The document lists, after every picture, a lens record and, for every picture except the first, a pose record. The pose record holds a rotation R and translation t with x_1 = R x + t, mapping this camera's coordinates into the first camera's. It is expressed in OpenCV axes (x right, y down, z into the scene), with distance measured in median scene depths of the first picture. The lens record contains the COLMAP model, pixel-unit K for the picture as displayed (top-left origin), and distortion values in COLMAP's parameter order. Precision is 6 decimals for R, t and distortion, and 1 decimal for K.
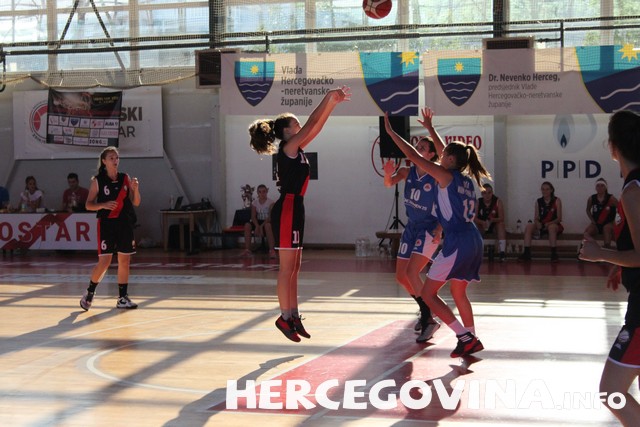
lens RADIAL K [[1233.6, 0, 320.0], [0, 1233.6, 213.5], [0, 0, 1]] dist [-0.016407, 0.116974]
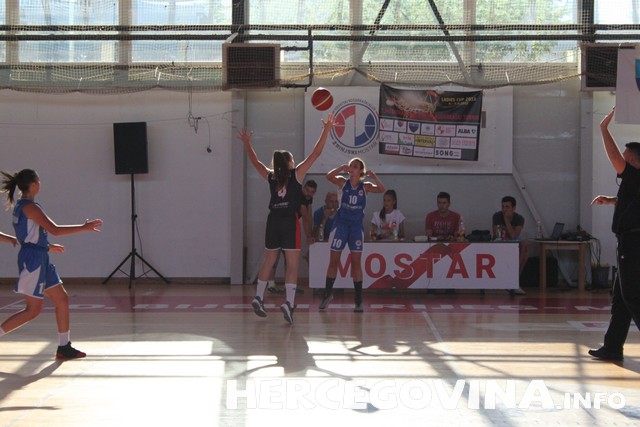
lens RADIAL K [[1412.9, 0, 320.0], [0, 1412.9, 213.5], [0, 0, 1]] dist [0.034988, 0.120410]
pose [[0.970512, 0.011969, 0.240757, -0.476954], [-0.006856, 0.999733, -0.022063, 0.001567], [-0.240957, 0.019761, 0.970335, 0.132447]]
